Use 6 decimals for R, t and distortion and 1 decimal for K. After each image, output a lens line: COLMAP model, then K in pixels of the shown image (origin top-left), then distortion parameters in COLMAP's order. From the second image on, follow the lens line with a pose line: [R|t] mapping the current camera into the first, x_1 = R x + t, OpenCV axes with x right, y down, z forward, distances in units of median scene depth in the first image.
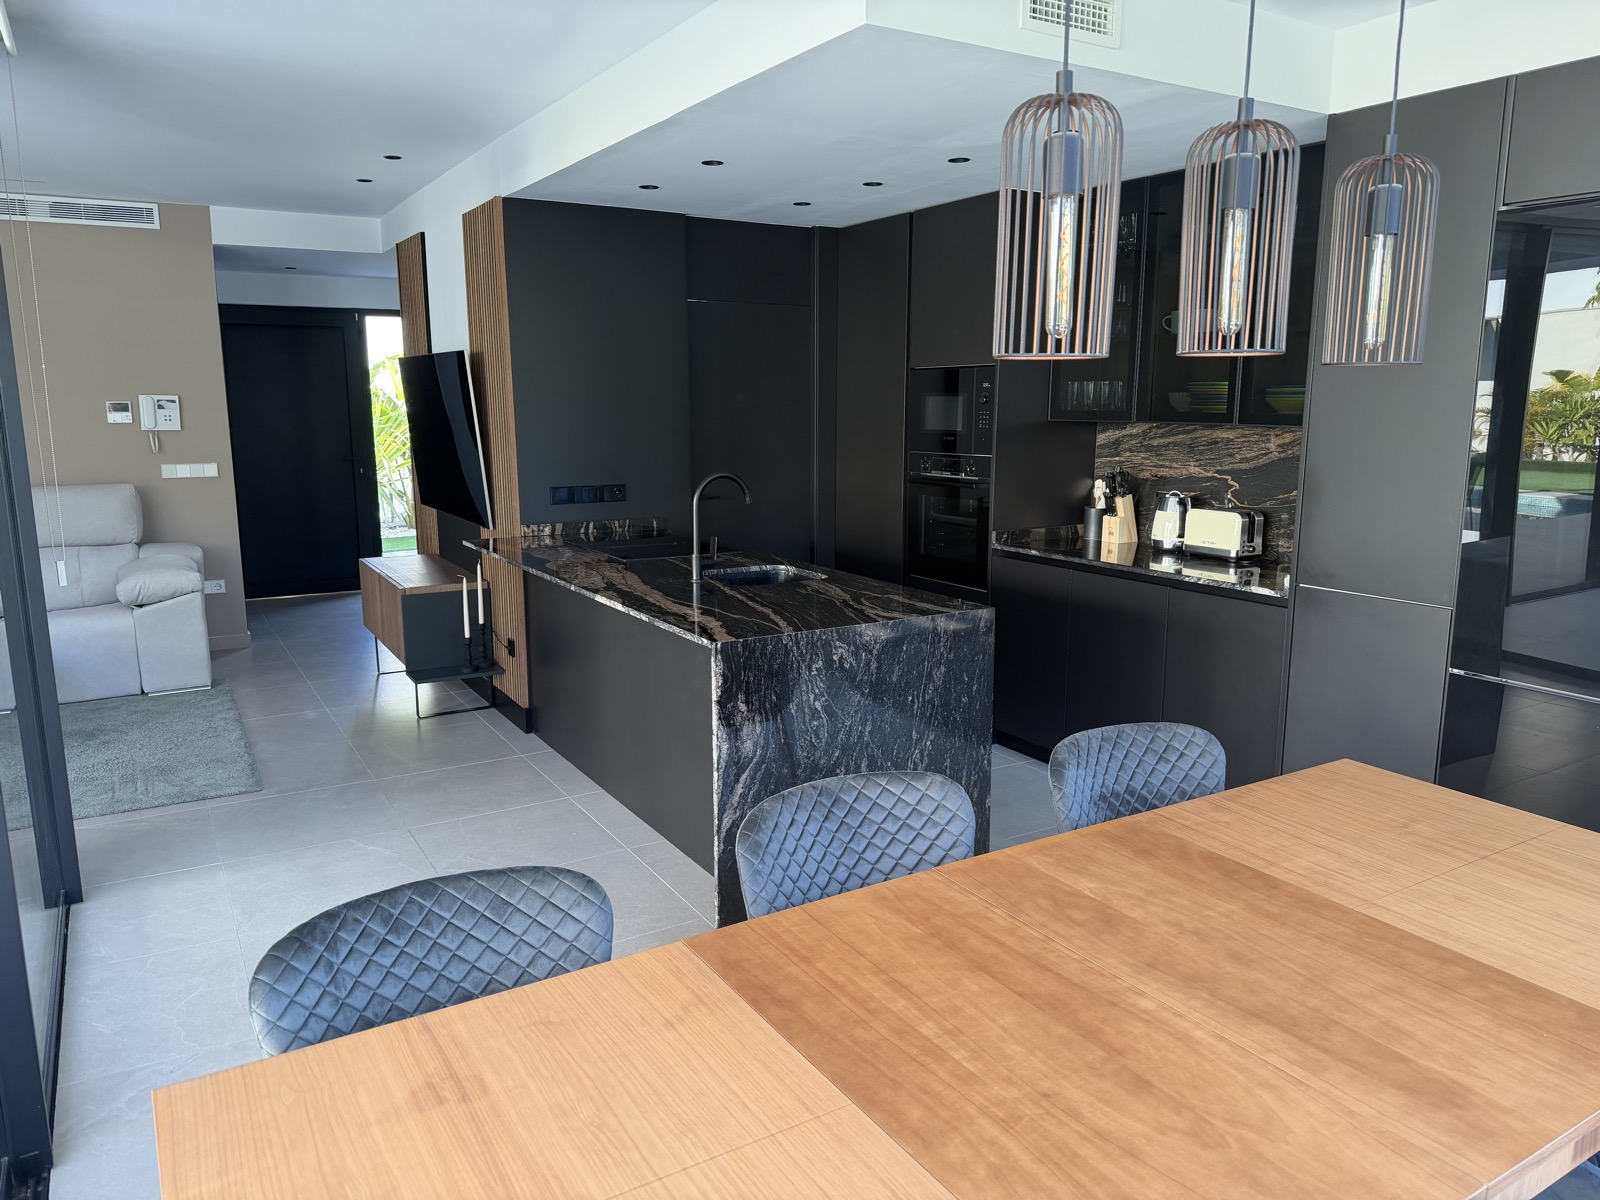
lens RADIAL K [[1112.1, 0, 791.8], [0, 1112.1, 600.1], [0, 0, 1]] dist [0.123722, -0.139505]
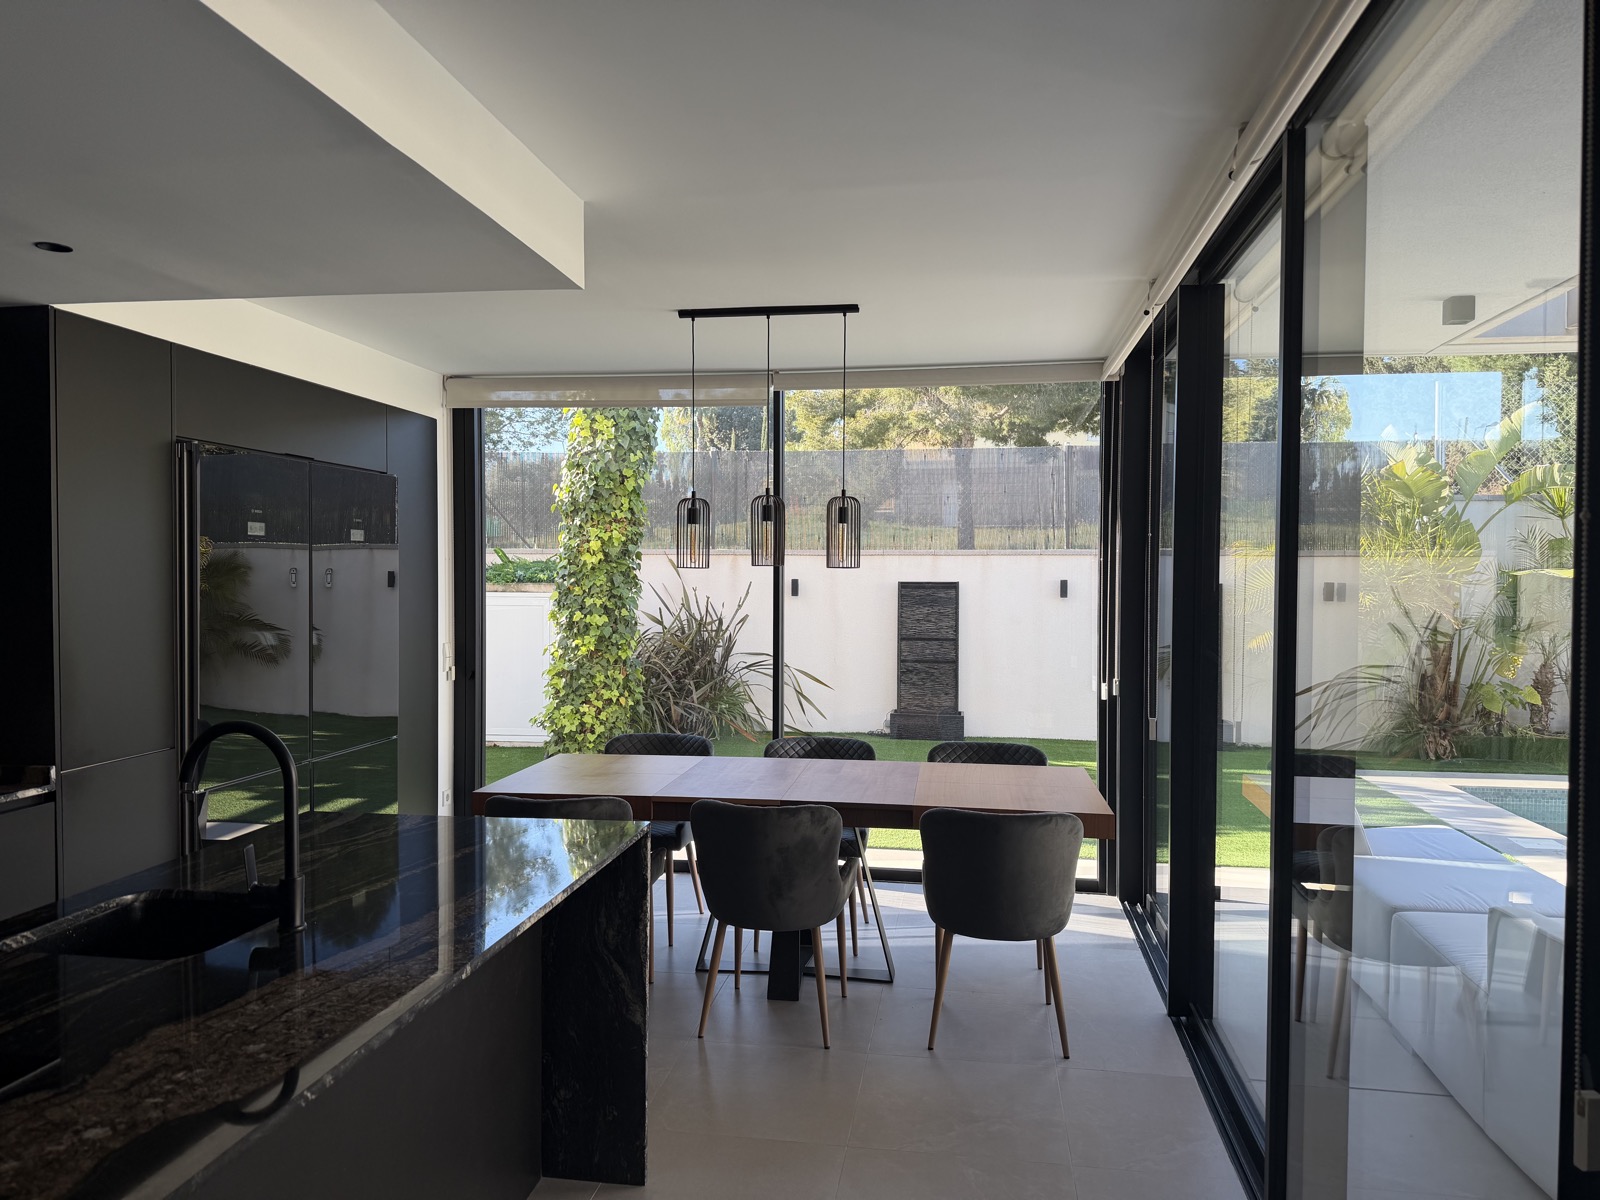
lens RADIAL K [[1112.1, 0, 791.8], [0, 1112.1, 600.1], [0, 0, 1]] dist [0.123722, -0.139505]
pose [[-0.760113, -0.020464, 0.649468, -0.513250], [0.112252, 0.980342, 0.162265, -0.193292], [-0.640021, 0.196244, -0.742874, 1.023804]]
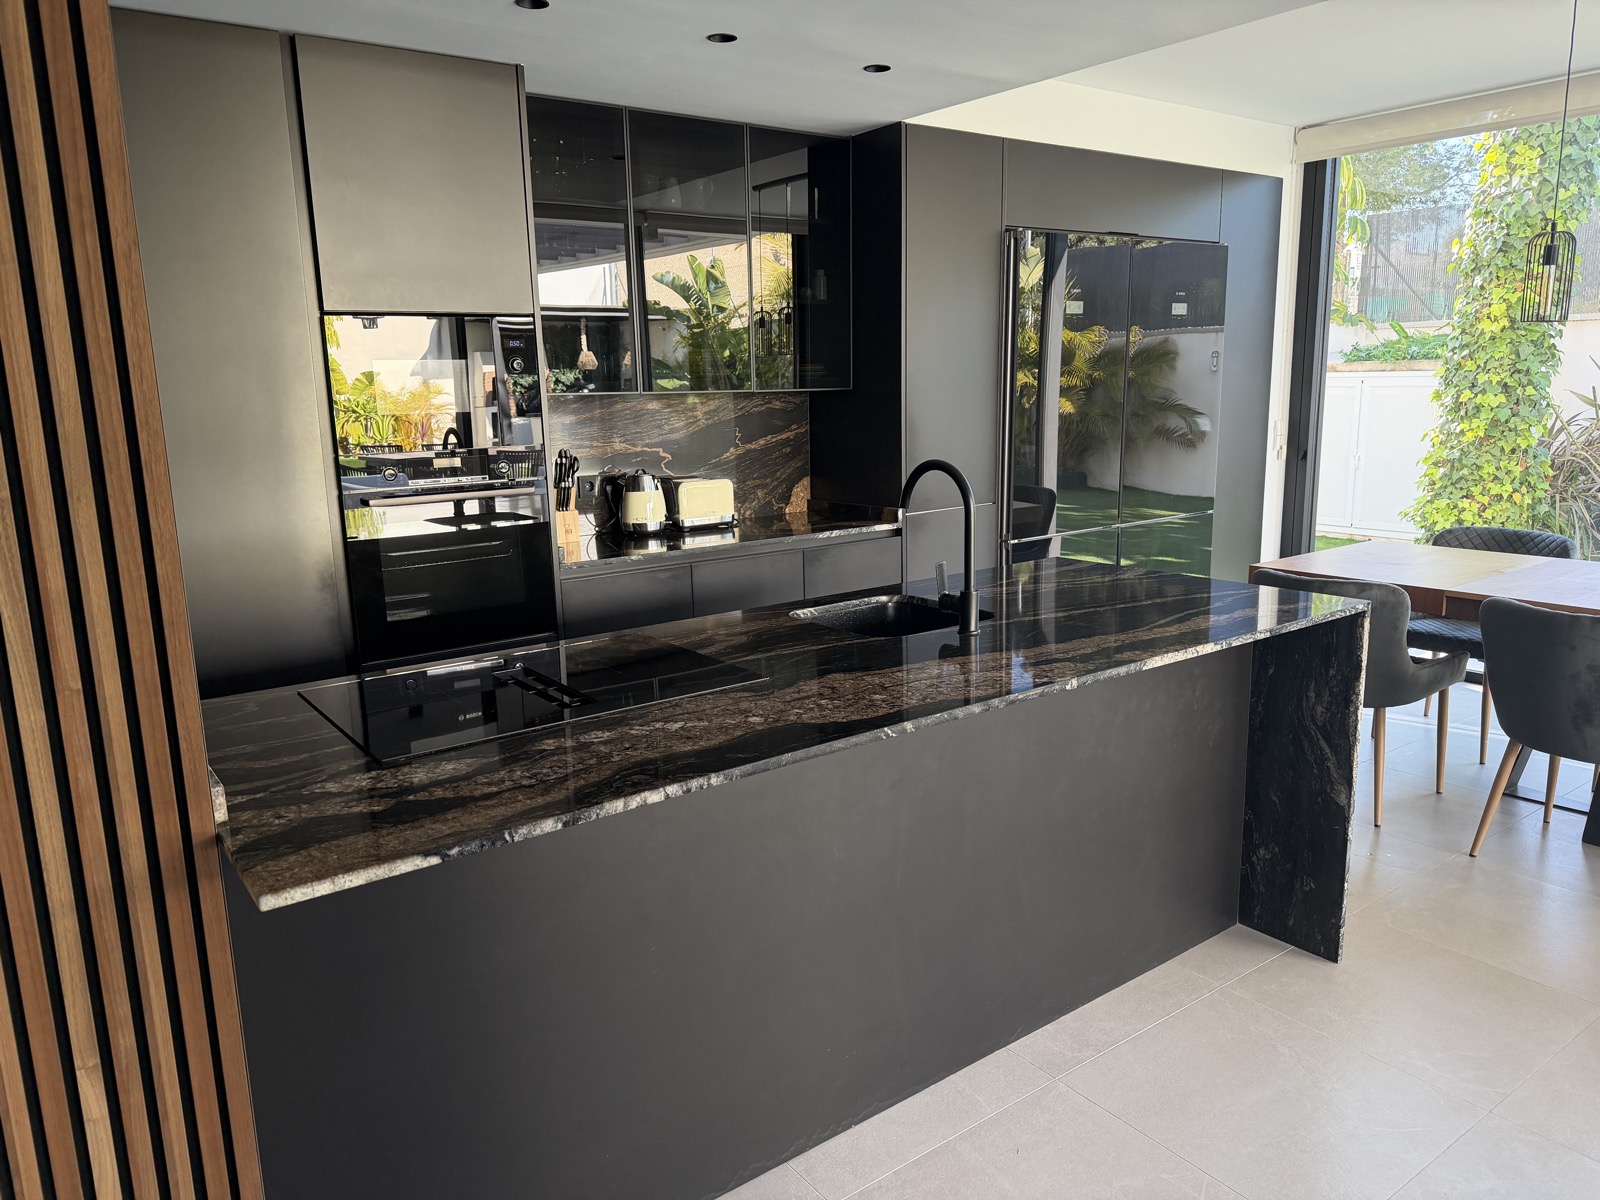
lens RADIAL K [[1110.6, 0, 794.0], [0, 1110.6, 588.5], [0, 0, 1]] dist [0.118646, -0.136632]
pose [[-0.087767, -0.184802, 0.978849, -0.587877], [0.203229, 0.958652, 0.199211, -0.159771], [-0.975190, 0.216415, -0.046581, 0.944072]]
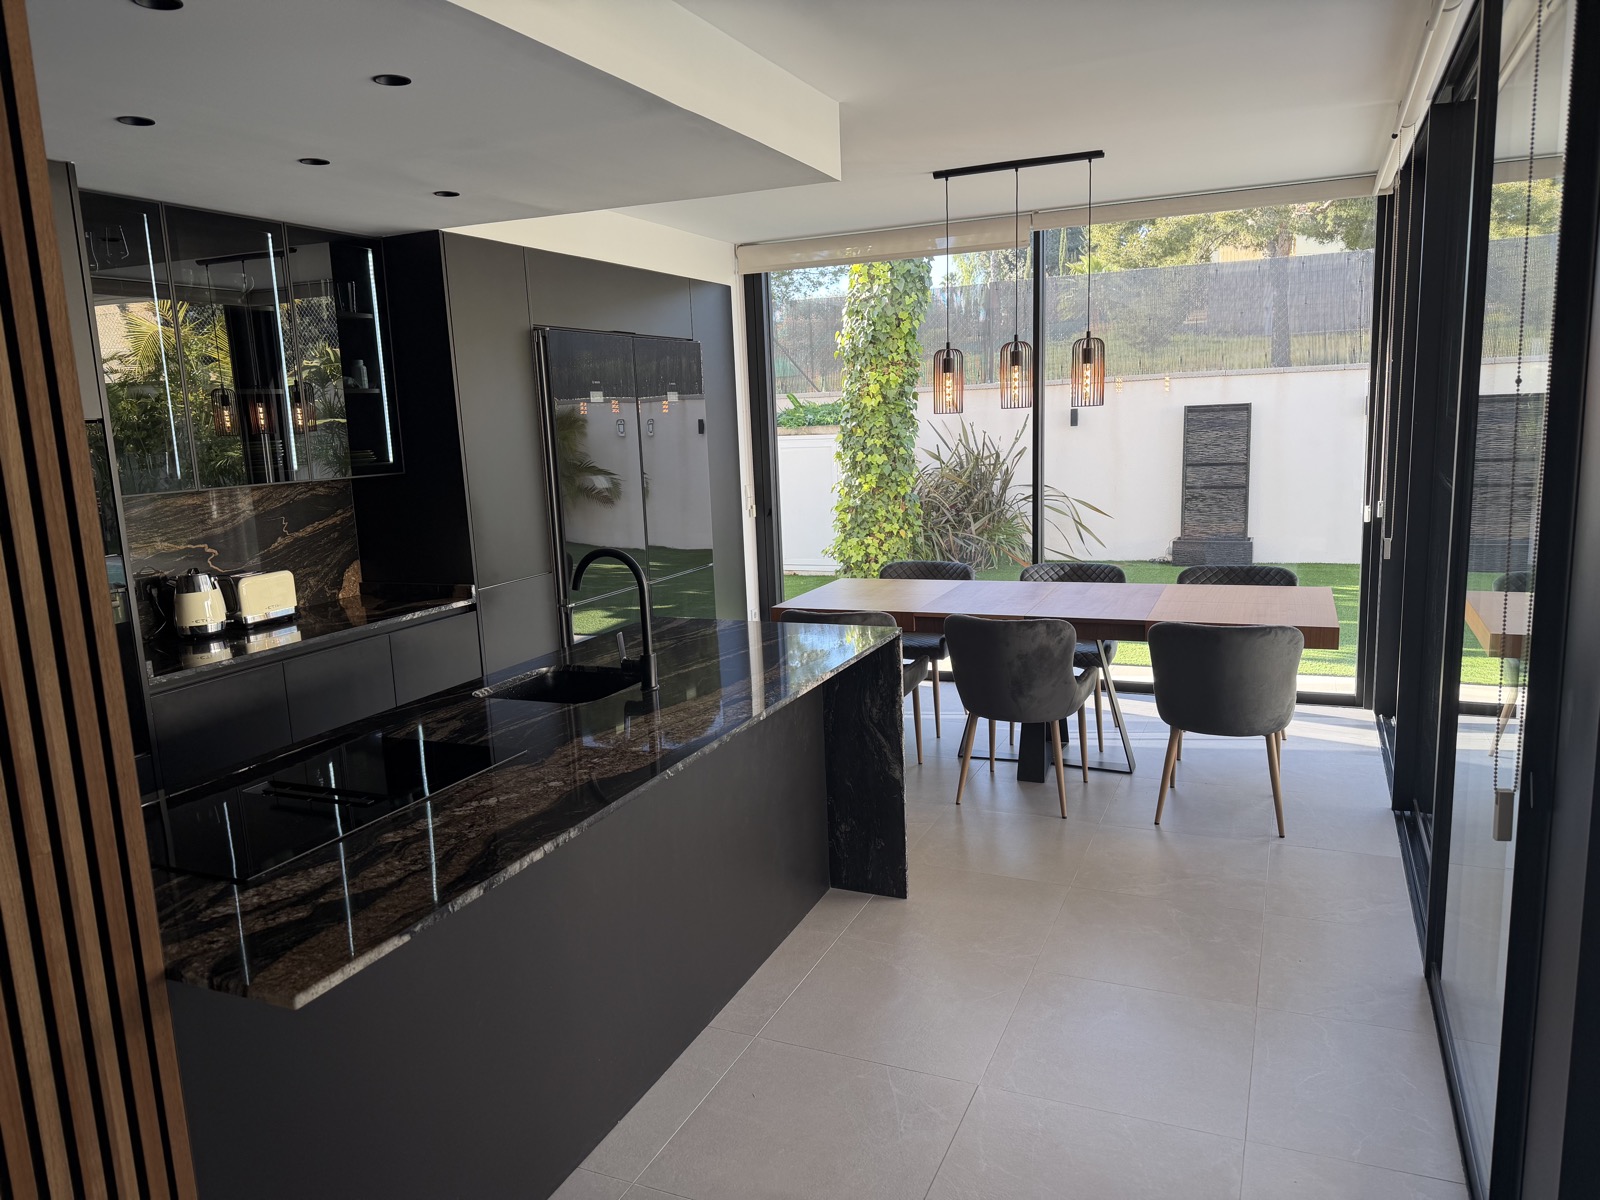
lens RADIAL K [[1112.1, 0, 791.8], [0, 1112.1, 600.1], [0, 0, 1]] dist [0.123722, -0.139505]
pose [[-0.567007, -0.116621, 0.815416, -0.641523], [0.189154, 0.945039, 0.266689, -0.220618], [-0.801701, 0.305453, -0.513784, 1.091763]]
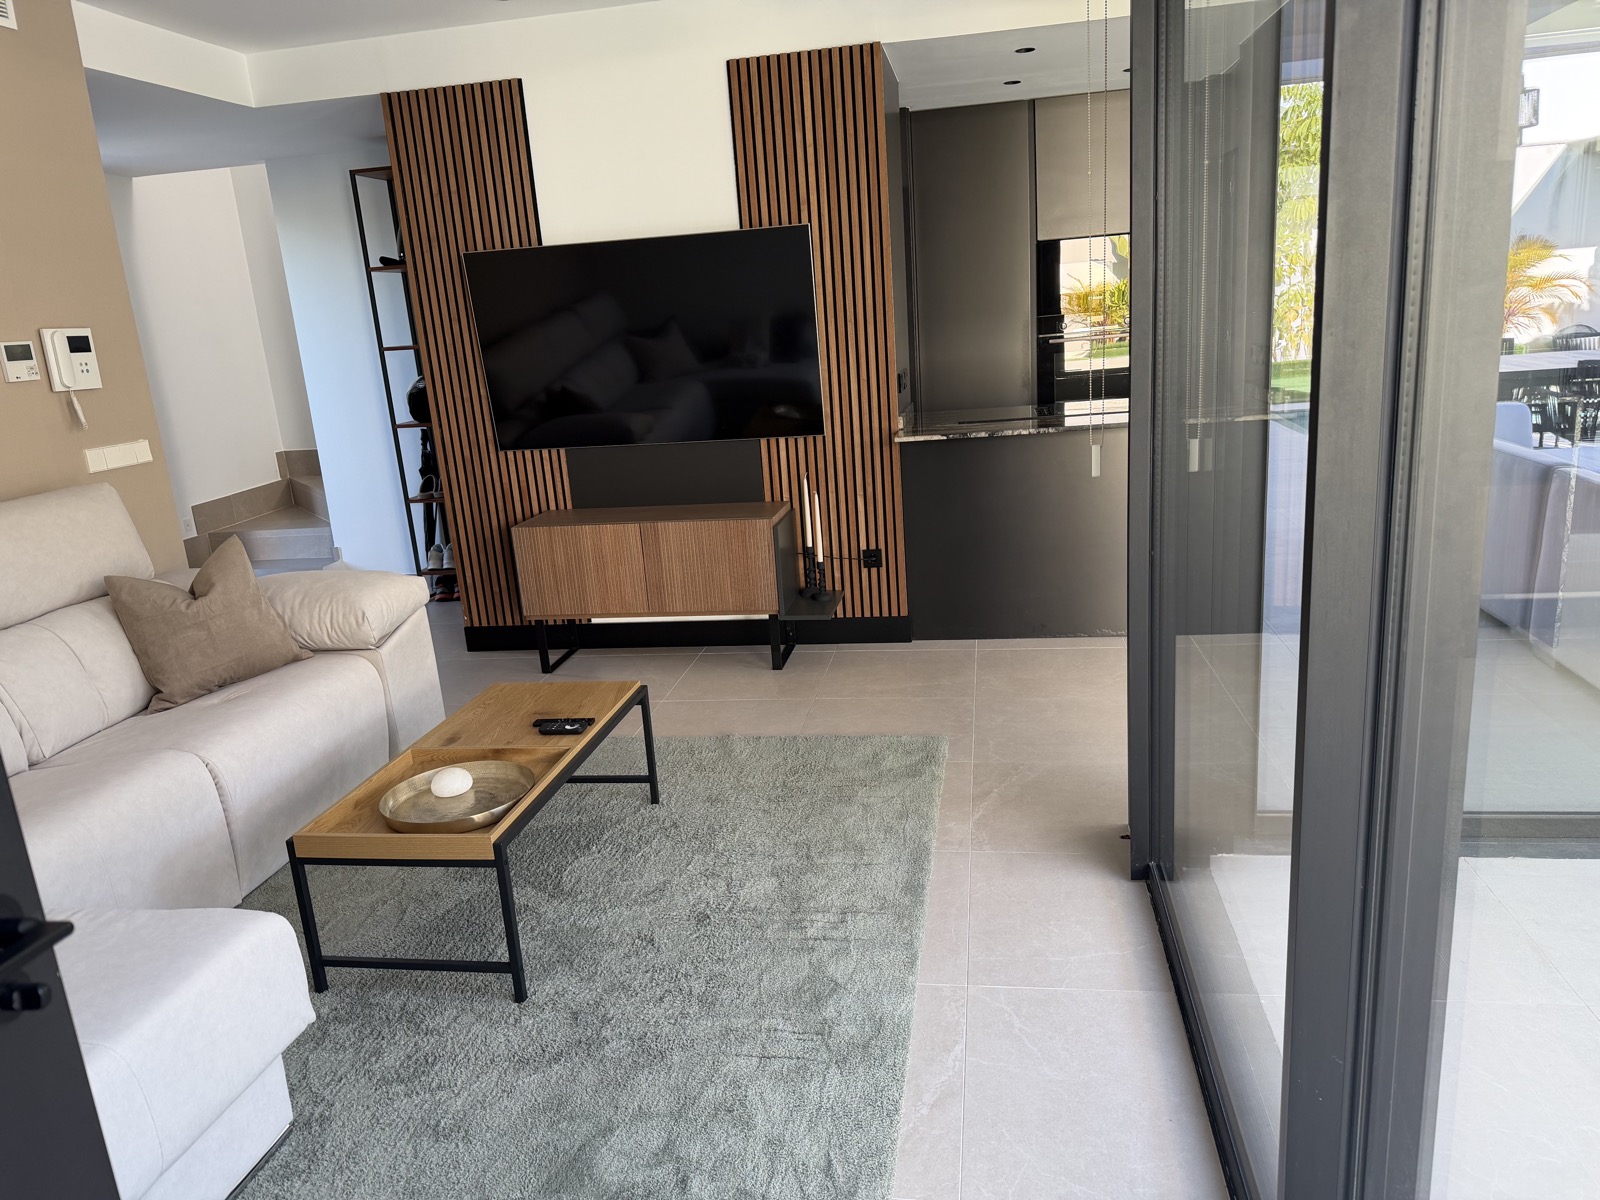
lens RADIAL K [[1112.1, 0, 791.8], [0, 1112.1, 600.1], [0, 0, 1]] dist [0.123722, -0.139505]
pose [[0.637985, -0.233511, 0.733790, -1.115828], [0.207407, 0.969806, 0.128290, -0.064466], [-0.741591, 0.070346, 0.667154, 0.508010]]
